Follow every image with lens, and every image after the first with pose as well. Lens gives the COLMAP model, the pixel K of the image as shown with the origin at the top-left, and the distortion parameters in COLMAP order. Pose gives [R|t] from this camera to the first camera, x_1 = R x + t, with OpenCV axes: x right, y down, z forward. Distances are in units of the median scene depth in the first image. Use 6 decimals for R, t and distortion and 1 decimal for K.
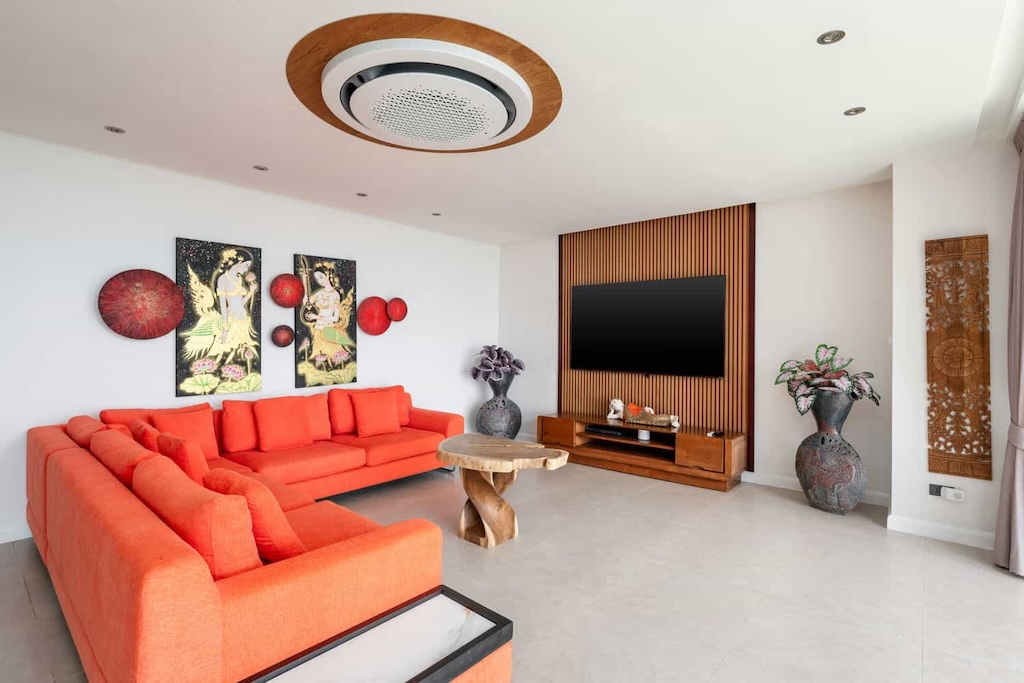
lens RADIAL K [[480.3, 0, 514.1], [0, 480.3, 339.4], [0, 0, 1]] dist [0.001403, 0.000054]
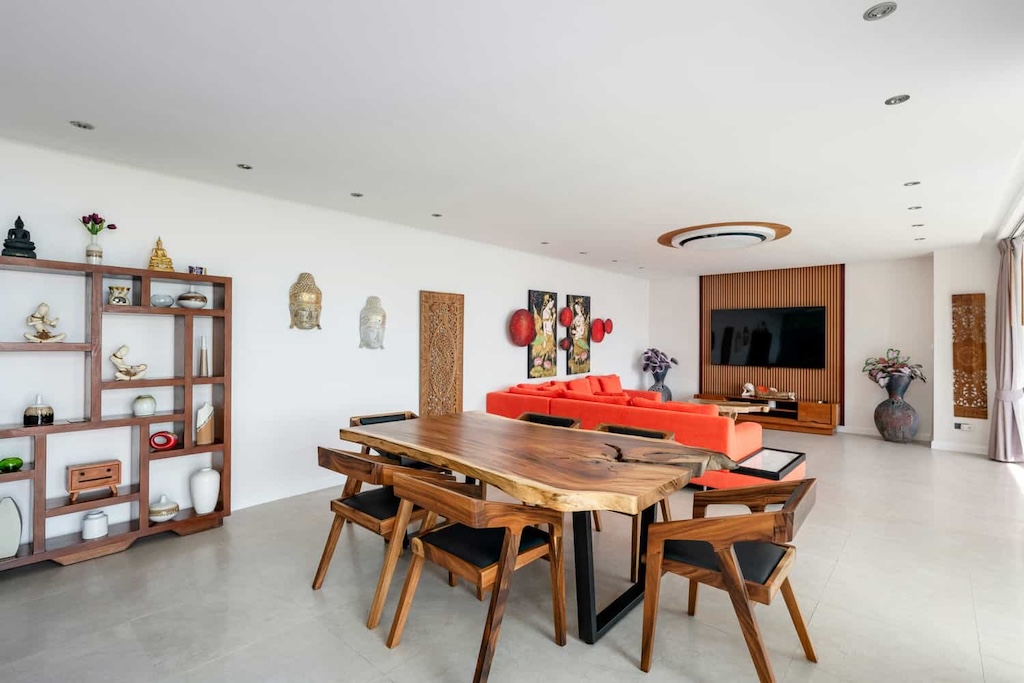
lens RADIAL K [[480.3, 0, 510.4], [0, 480.3, 338.8], [0, 0, 1]] dist [0.001403, 0.000054]
pose [[0.999942, -0.001218, -0.010661, -0.700880], [0.001184, 0.999994, -0.003217, -0.021481], [0.010665, 0.003204, 0.999938, -0.740197]]
